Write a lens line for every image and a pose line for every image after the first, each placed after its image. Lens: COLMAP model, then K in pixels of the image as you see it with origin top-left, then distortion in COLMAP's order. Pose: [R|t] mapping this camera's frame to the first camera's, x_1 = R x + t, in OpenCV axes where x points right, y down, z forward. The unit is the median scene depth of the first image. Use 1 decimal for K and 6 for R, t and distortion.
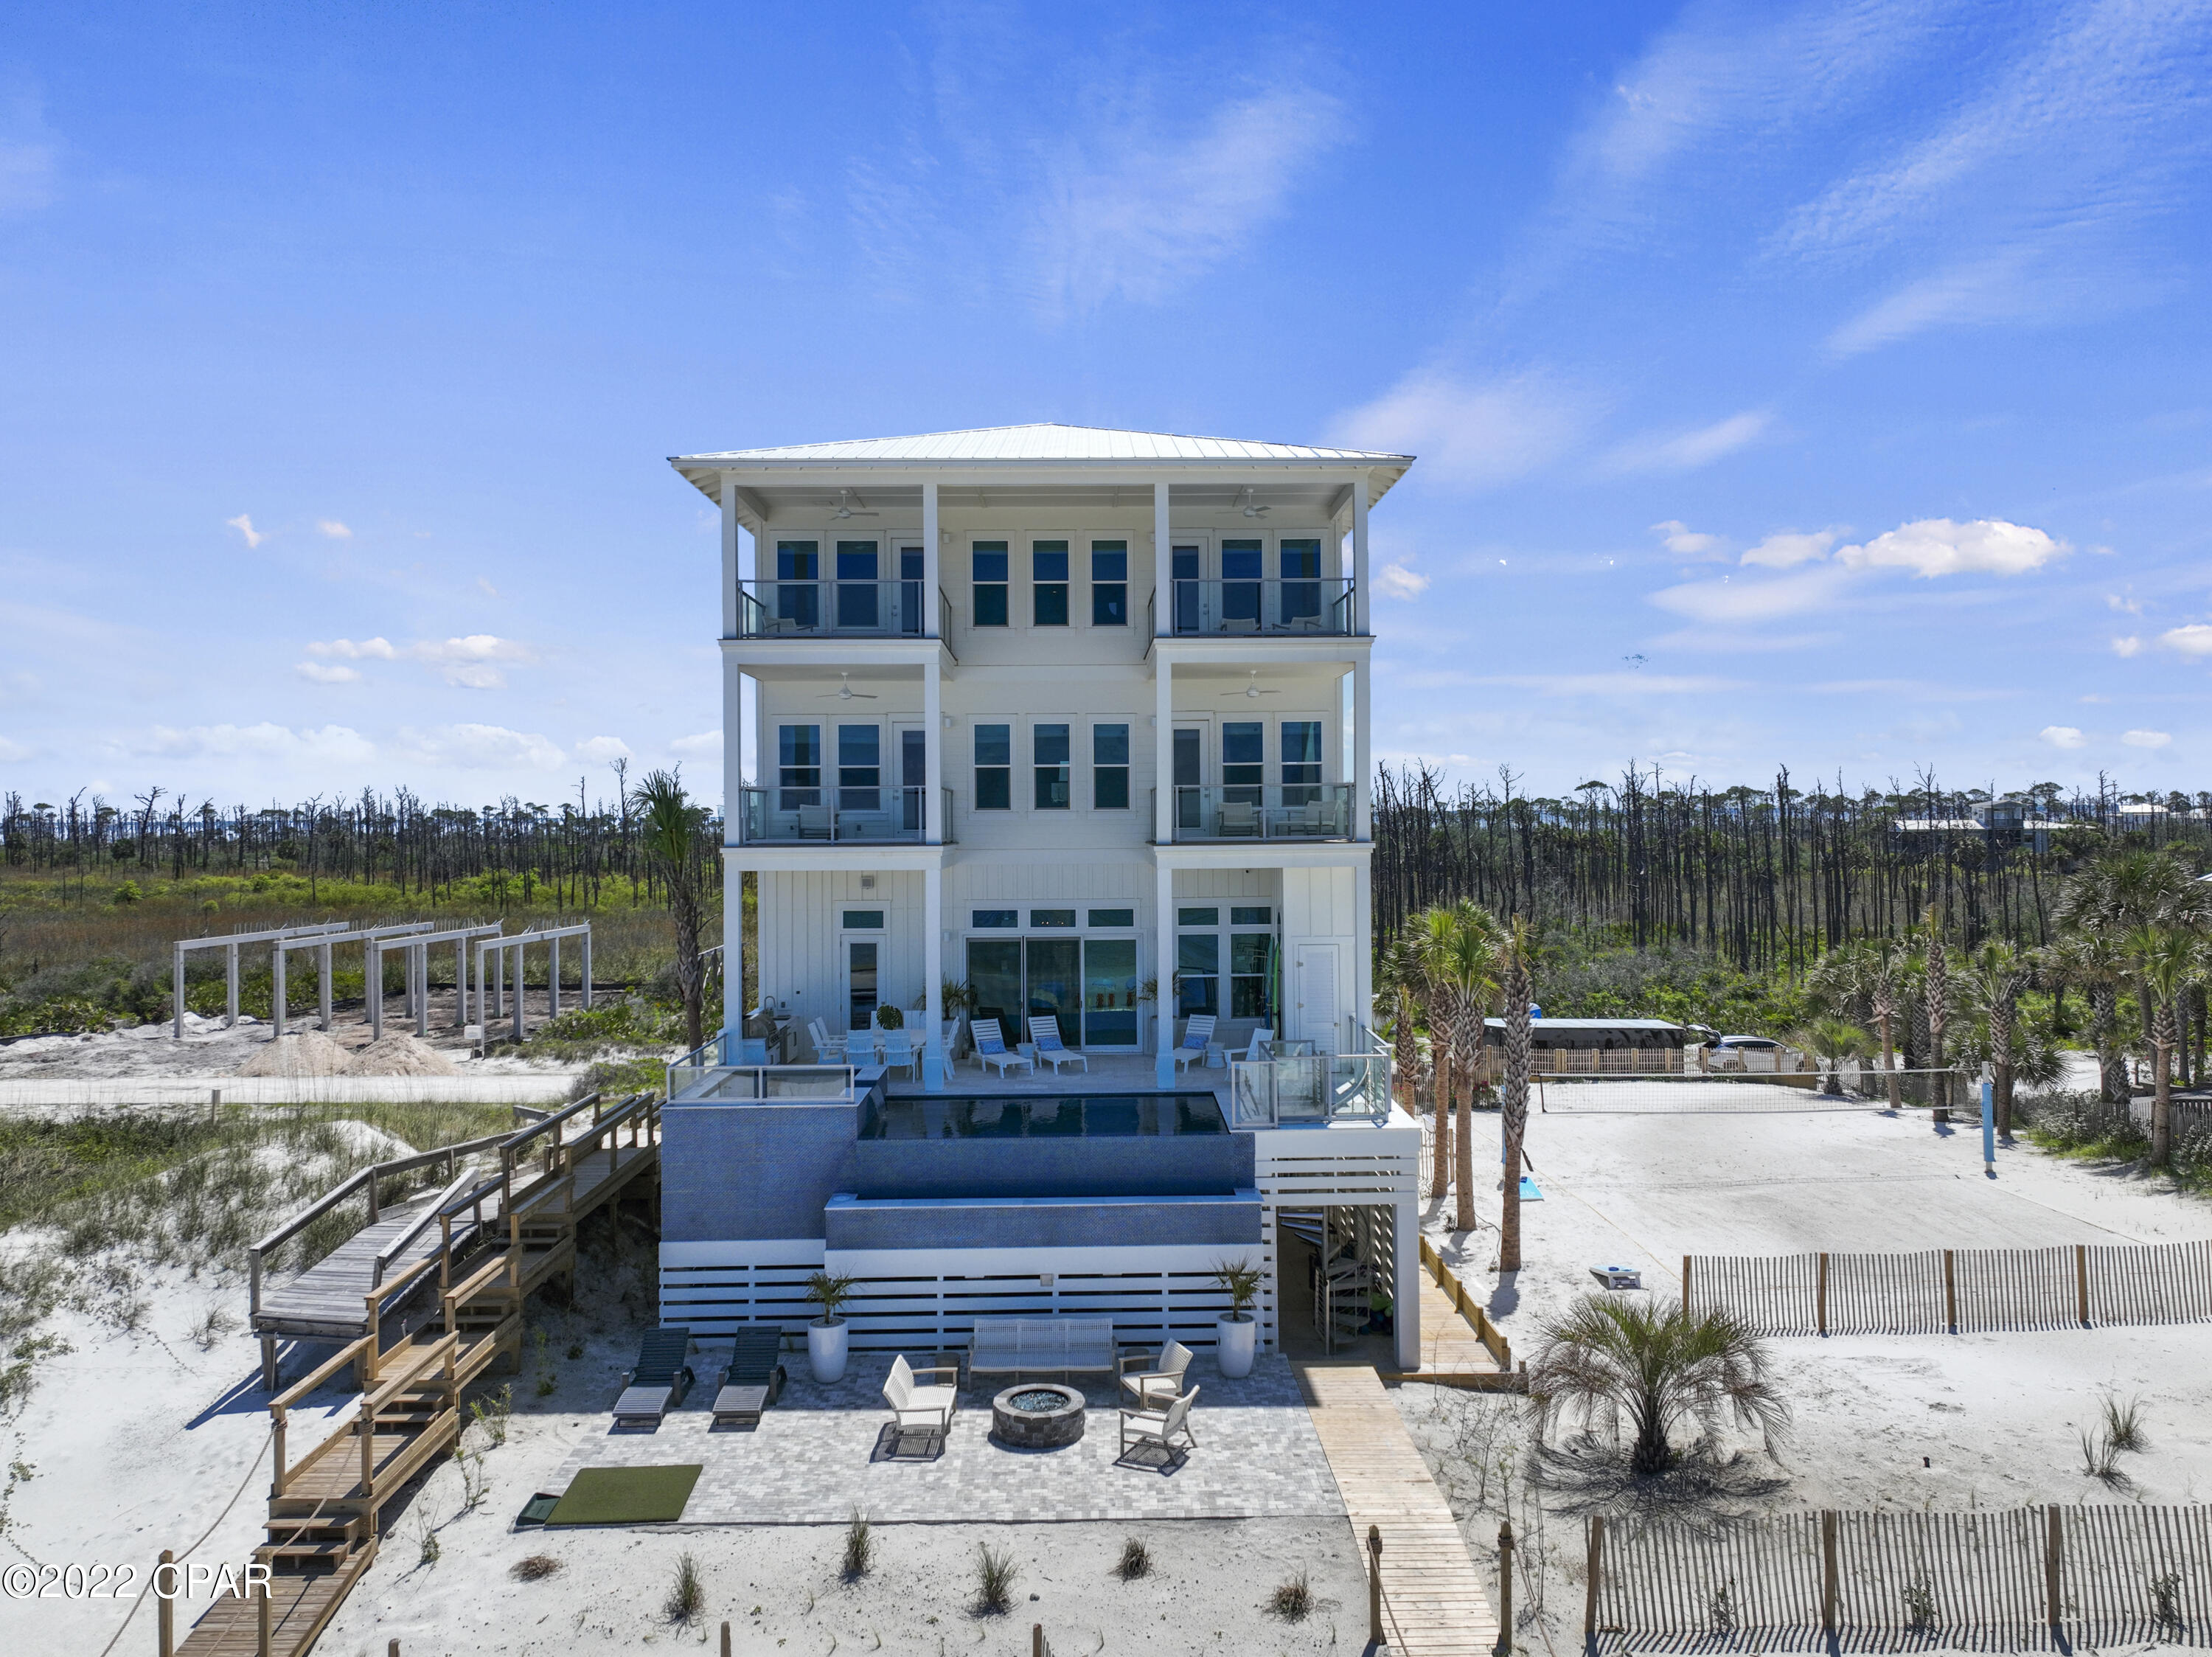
lens RADIAL K [[1628.4, 0, 1106.0], [0, 1628.4, 828.5], [0, 0, 1]] dist [0.004710, 0.003587]
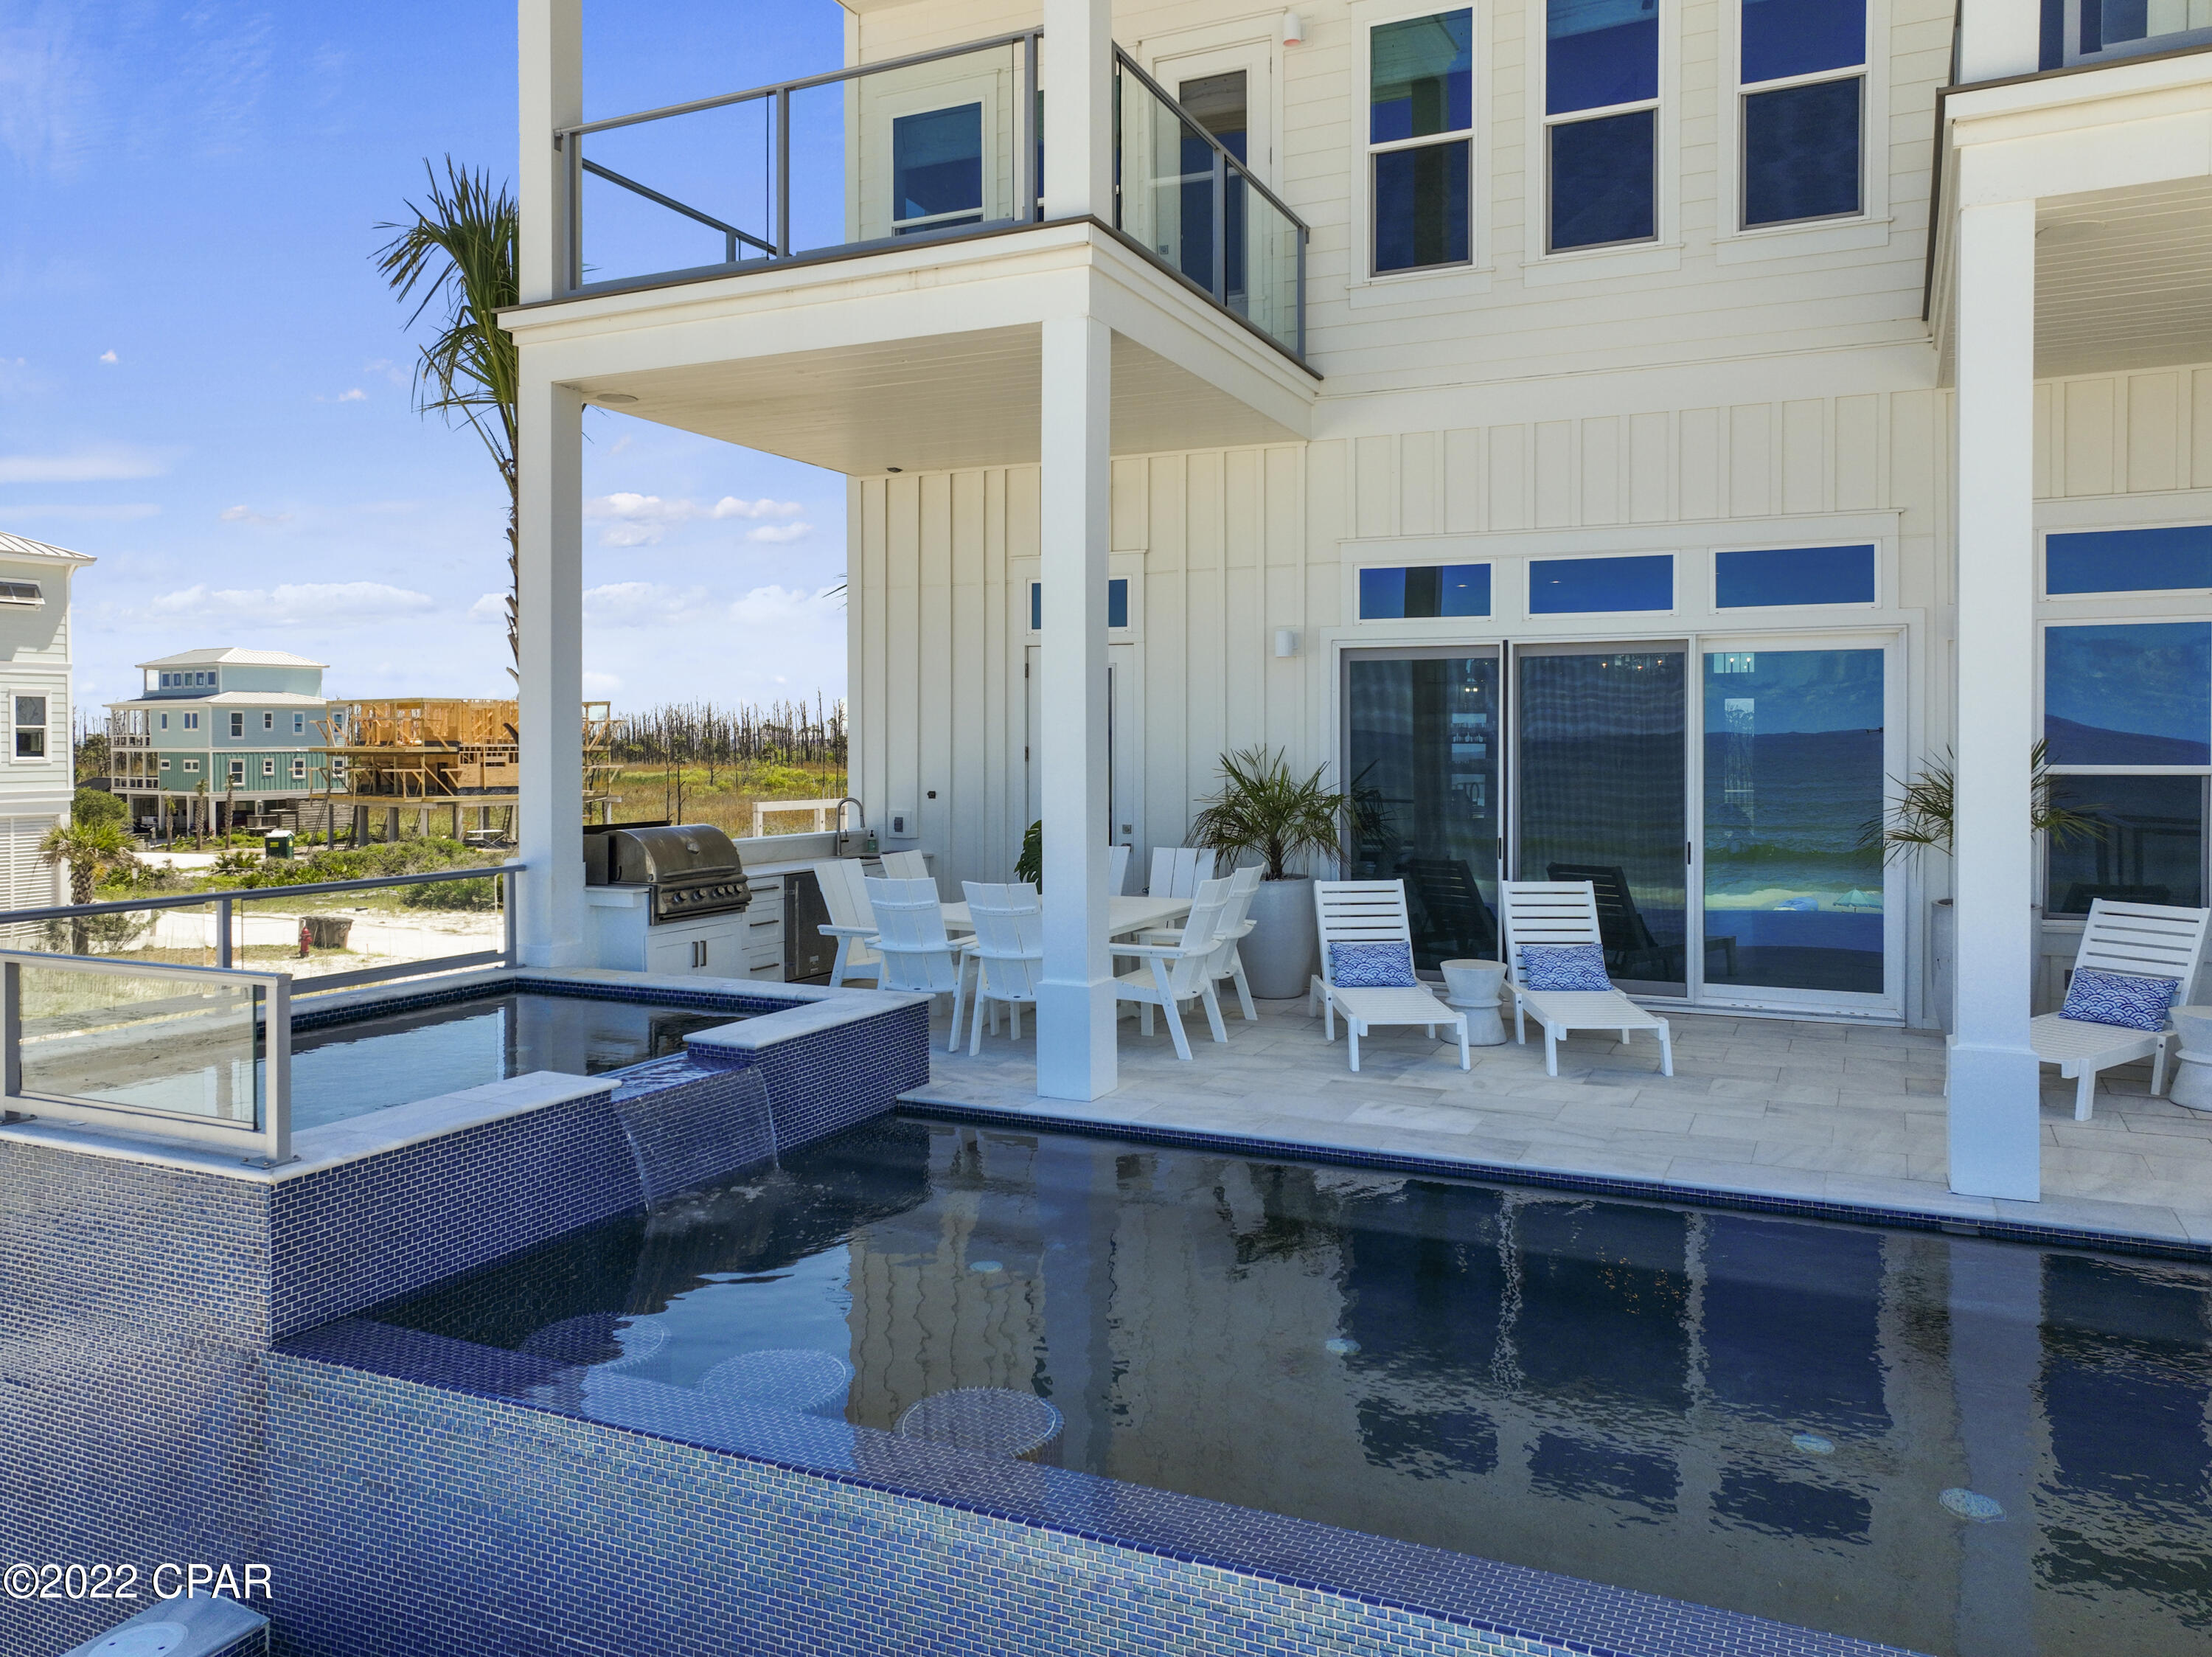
lens RADIAL K [[1621.4, 0, 1100.9], [0, 1621.4, 755.8], [0, 0, 1]] dist [0.001577, 0.000817]
pose [[0.895113, 0.011987, -0.445679, 0.024606], [-0.010619, 0.999928, 0.005565, 0.095546], [0.445713, -0.000249, 0.895176, 0.718852]]
